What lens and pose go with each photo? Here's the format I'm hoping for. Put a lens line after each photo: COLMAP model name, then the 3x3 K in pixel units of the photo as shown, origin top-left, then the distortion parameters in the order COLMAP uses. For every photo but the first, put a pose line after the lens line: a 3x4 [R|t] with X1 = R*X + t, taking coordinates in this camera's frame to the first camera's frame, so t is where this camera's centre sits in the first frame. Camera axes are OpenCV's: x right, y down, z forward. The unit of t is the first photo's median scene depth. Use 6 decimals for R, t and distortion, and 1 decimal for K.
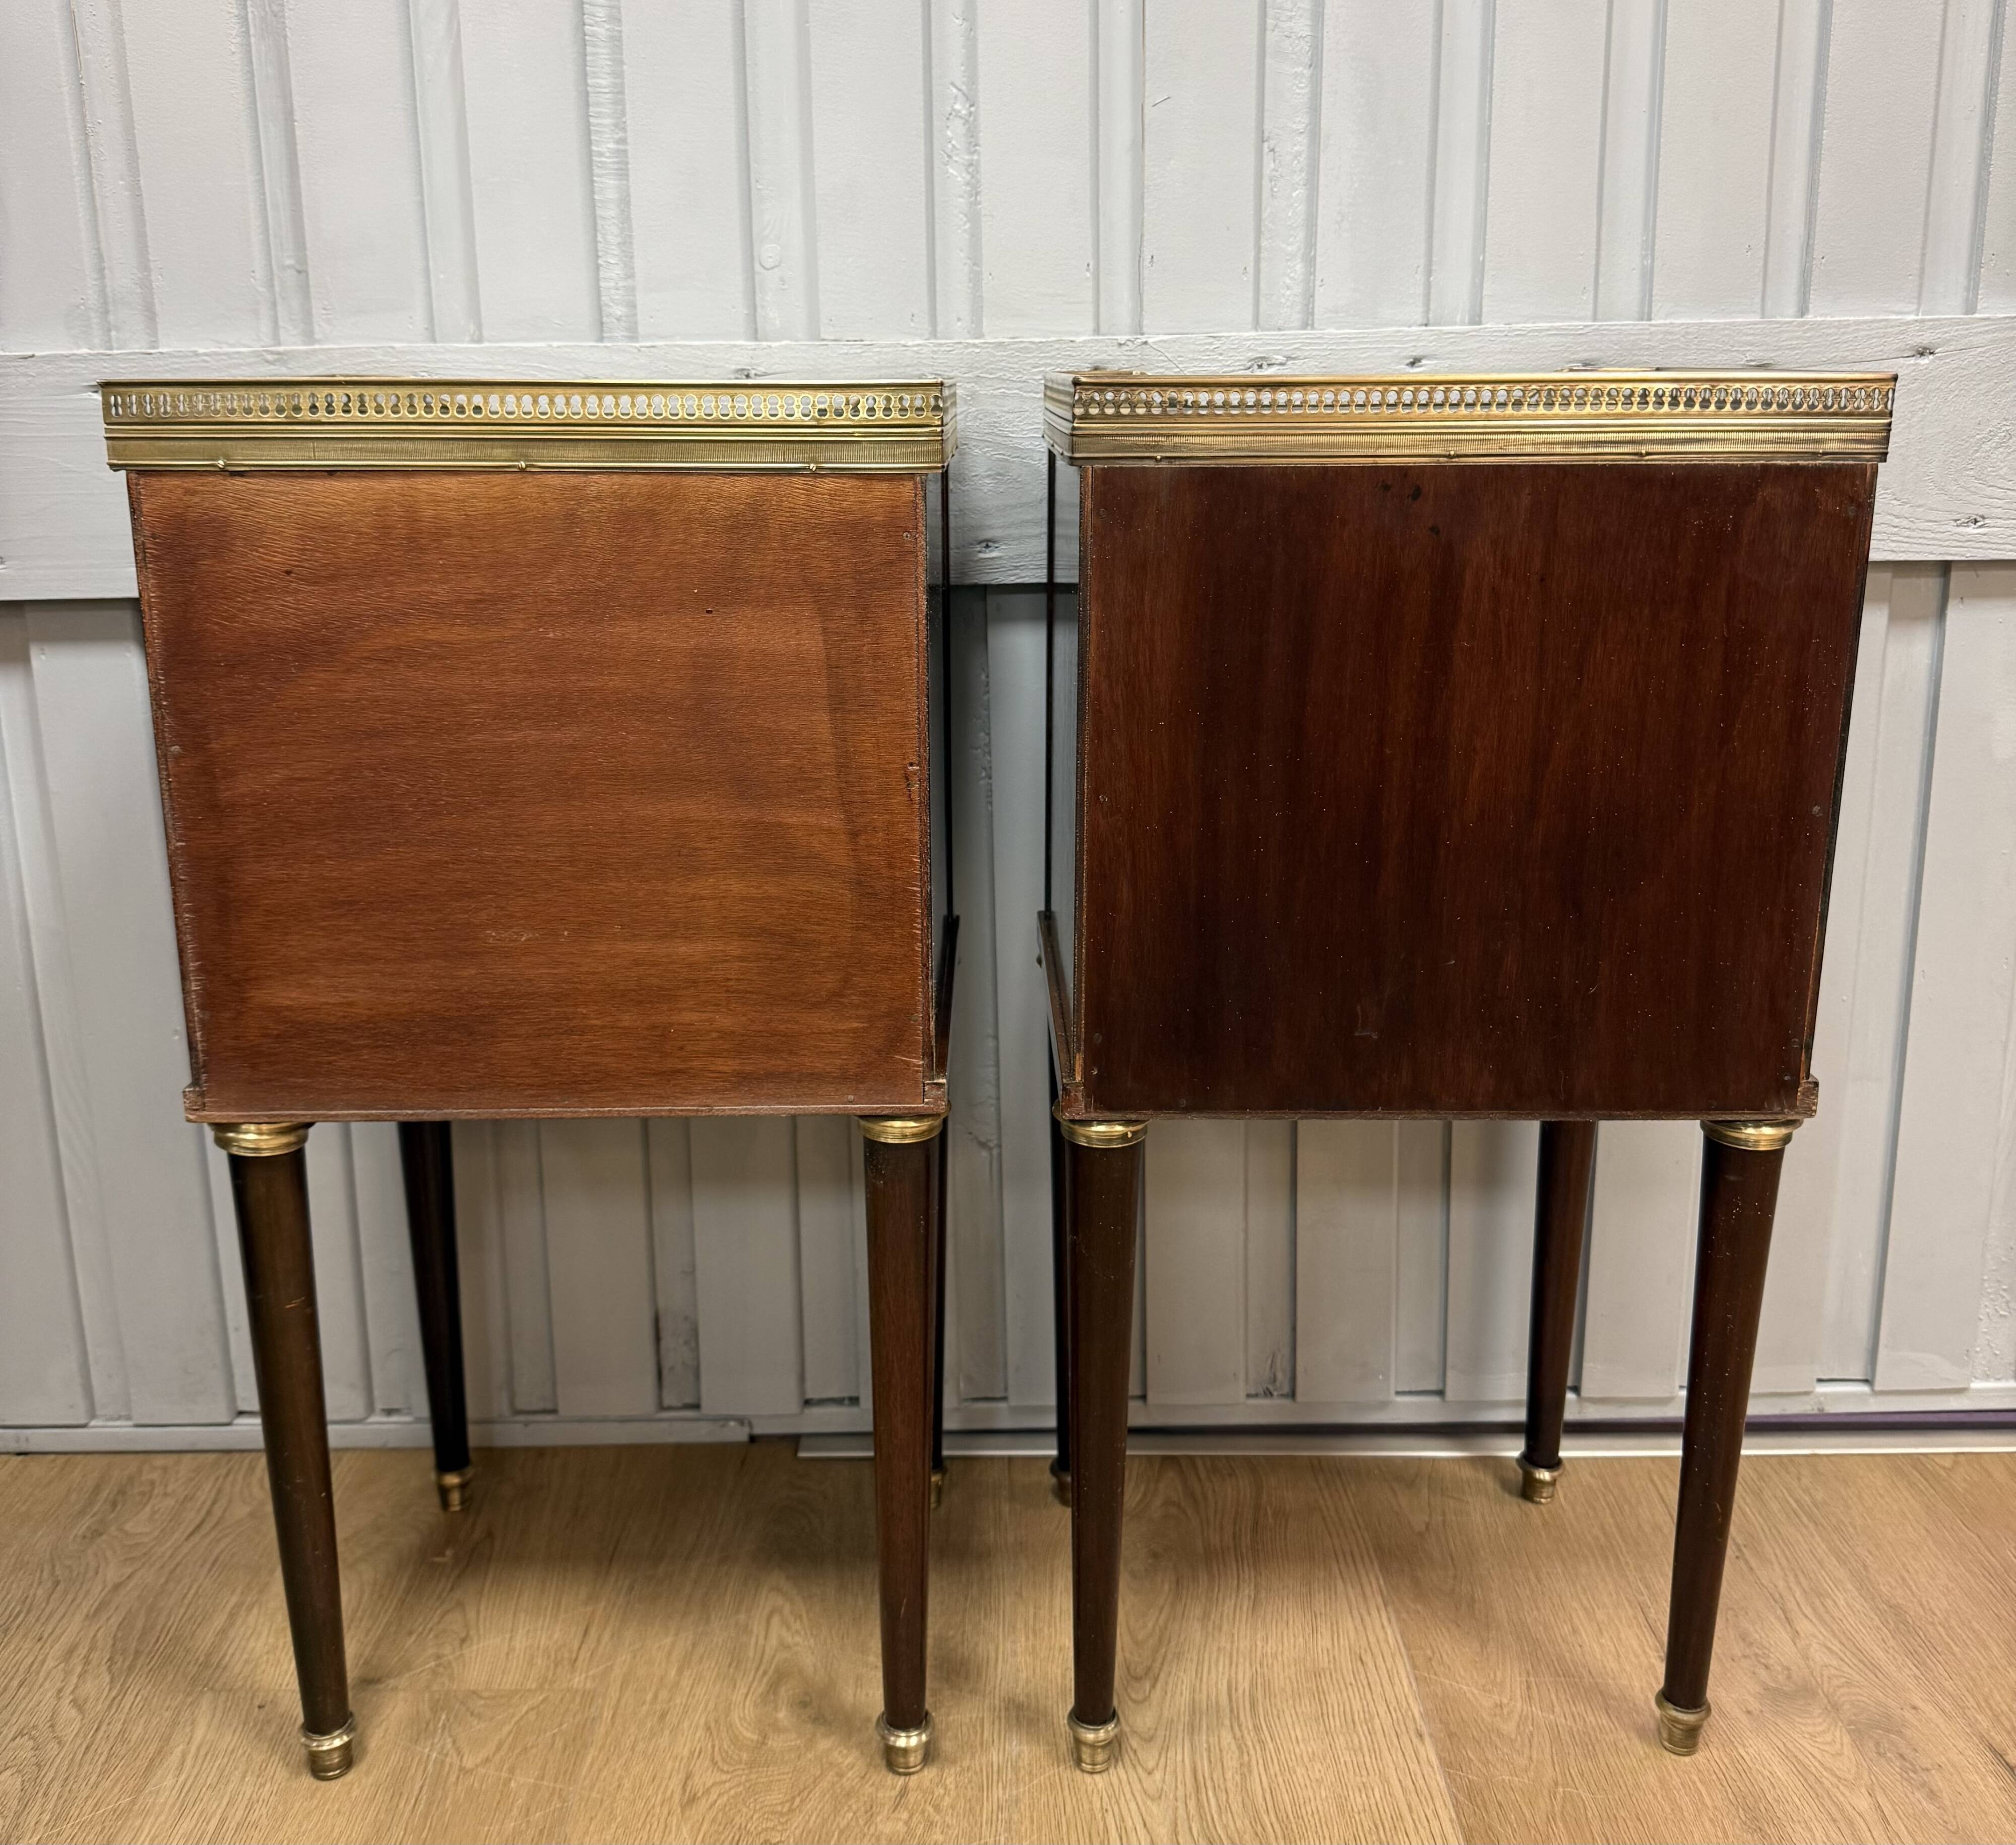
lens RADIAL K [[1954.5, 0, 1013.6], [0, 1954.5, 841.0], [0, 0, 1]] dist [-0.027423, 0.000000]
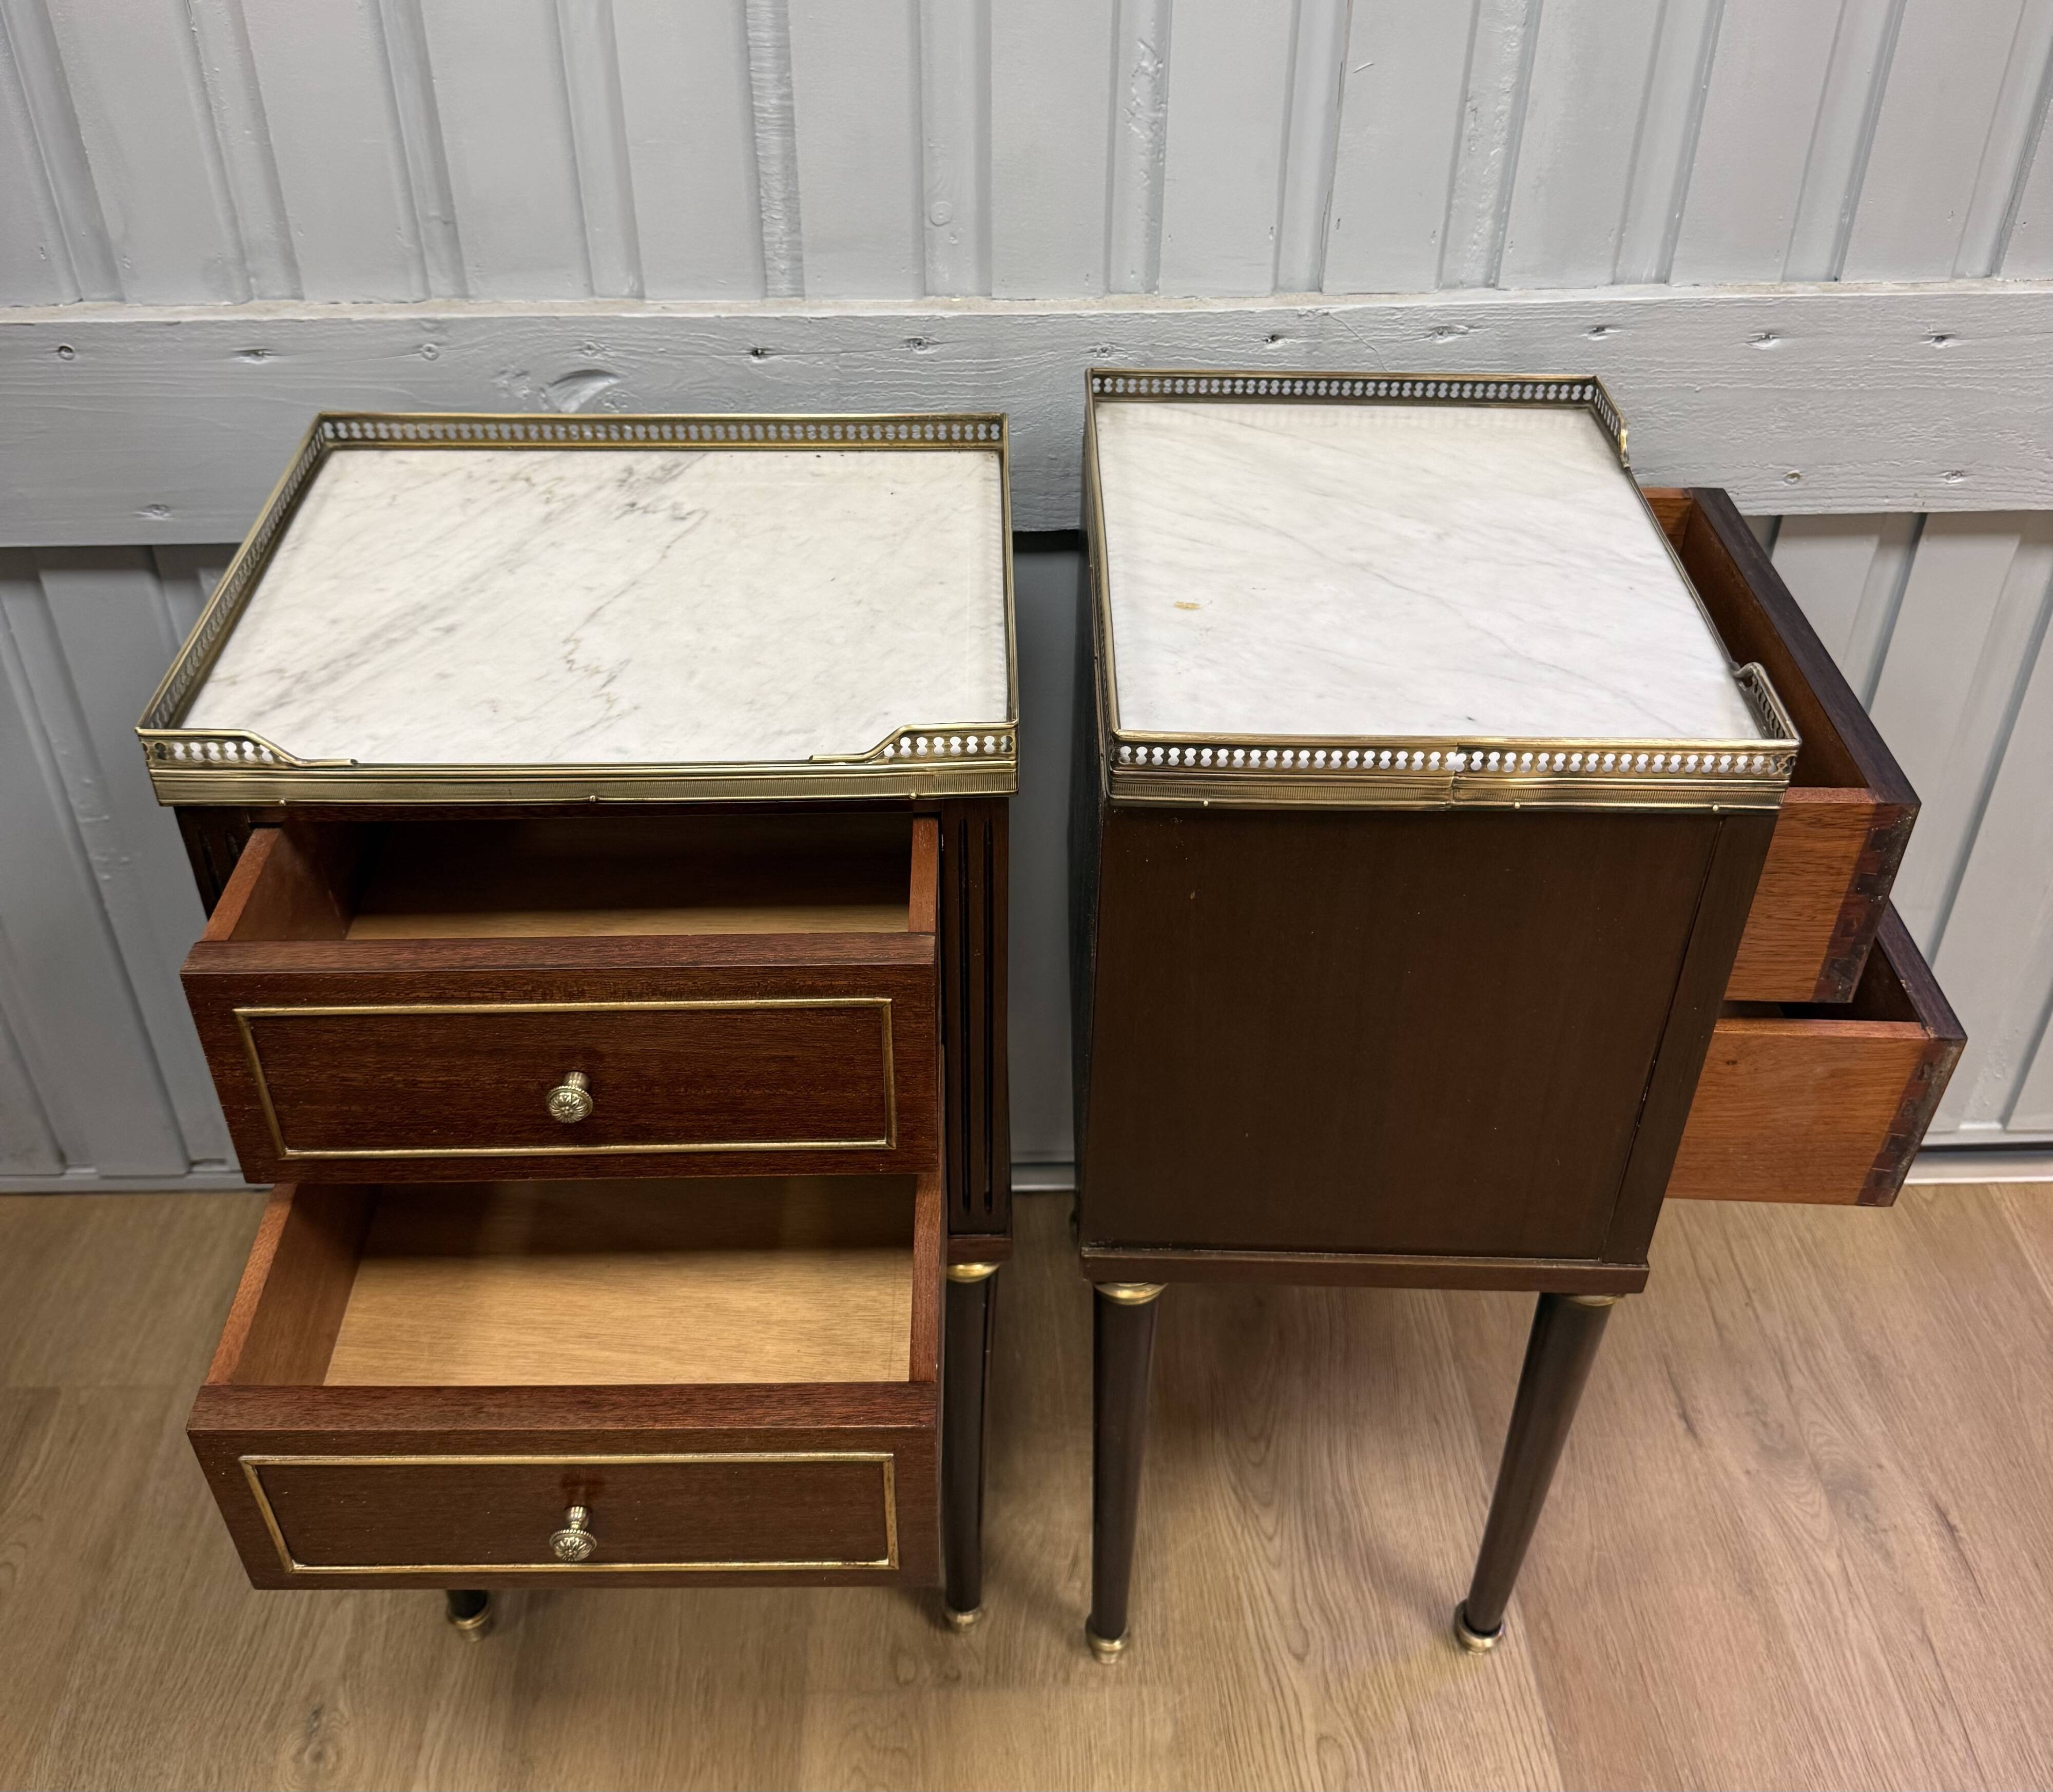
lens RADIAL K [[1984.7, 0, 1022.2], [0, 1984.7, 727.3], [0, 0, 1]] dist [-0.029237, 0.000000]
pose [[0.999651, 0.001723, 0.026346, -0.112462], [-0.010898, 0.935825, 0.352296, -0.413015], [-0.024048, -0.352461, 0.935518, 0.001427]]
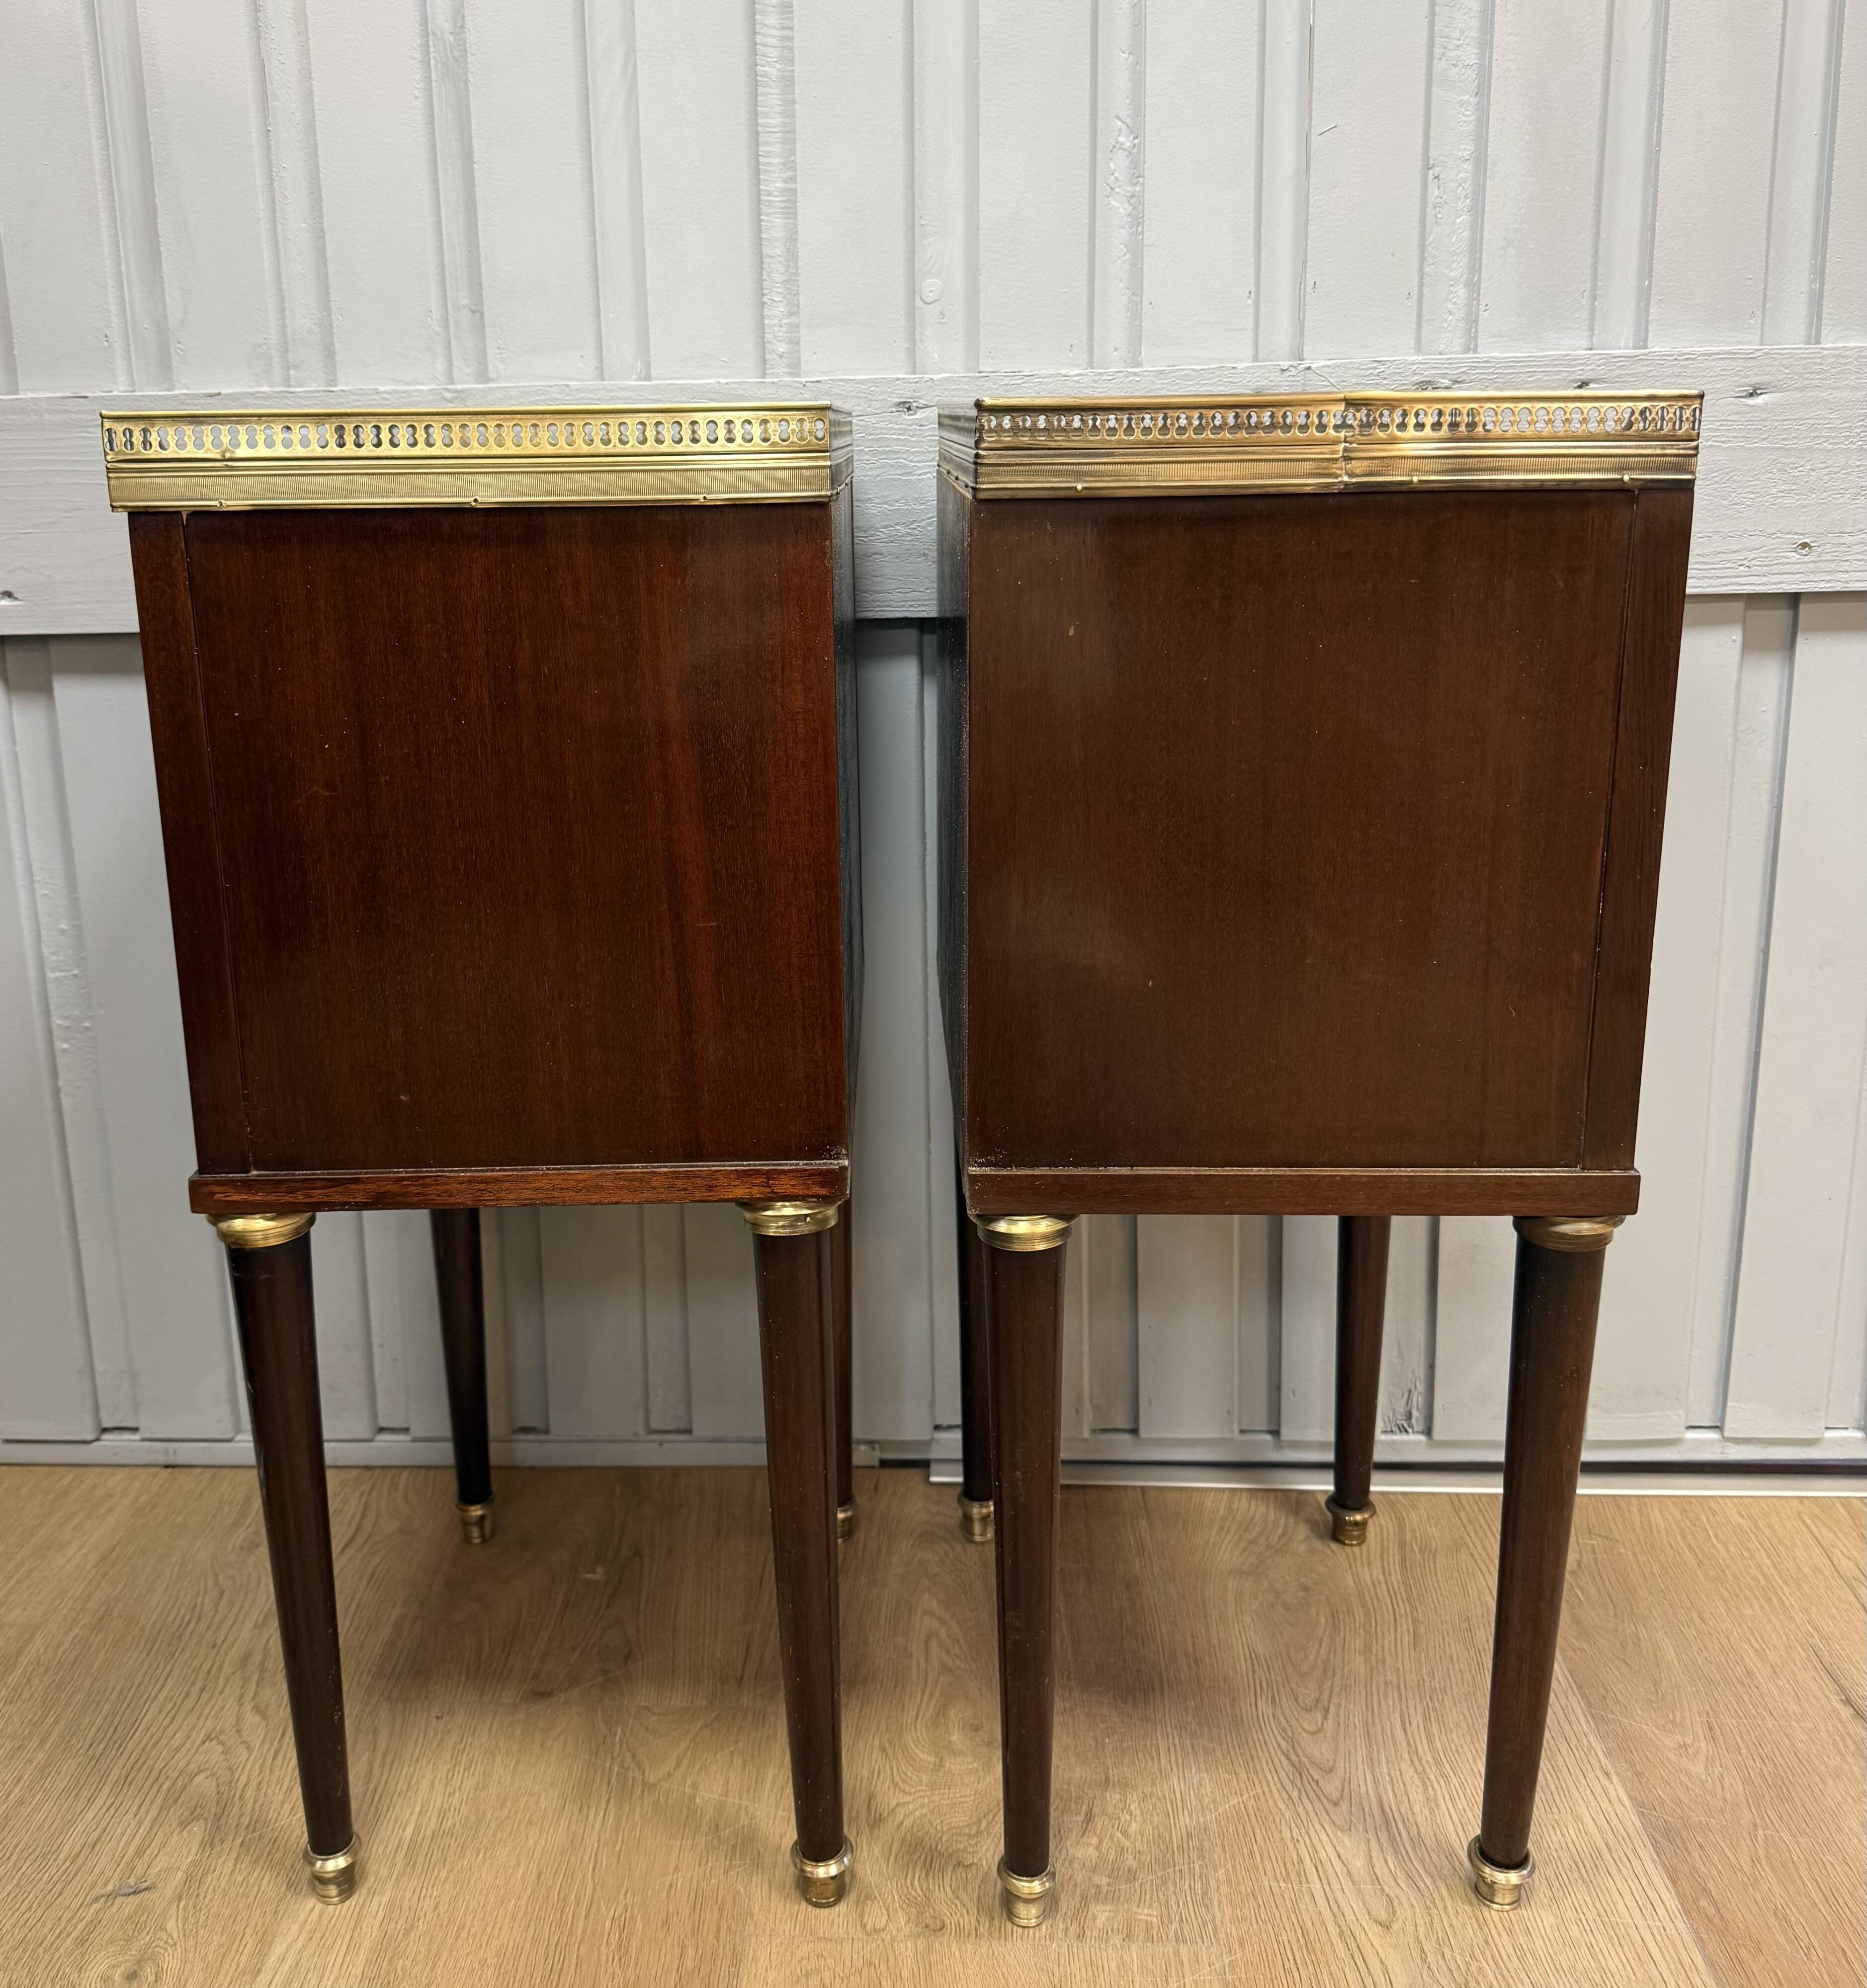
lens RADIAL K [[1936.0, 0, 854.8], [0, 1936.0, 859.7], [0, 0, 1]] dist [-0.025549, 0.000000]
pose [[0.998312, 0.002146, -0.058041, -0.108513], [-0.003030, 0.999881, -0.015148, 0.011904], [0.058002, 0.015298, 0.998199, -0.000701]]
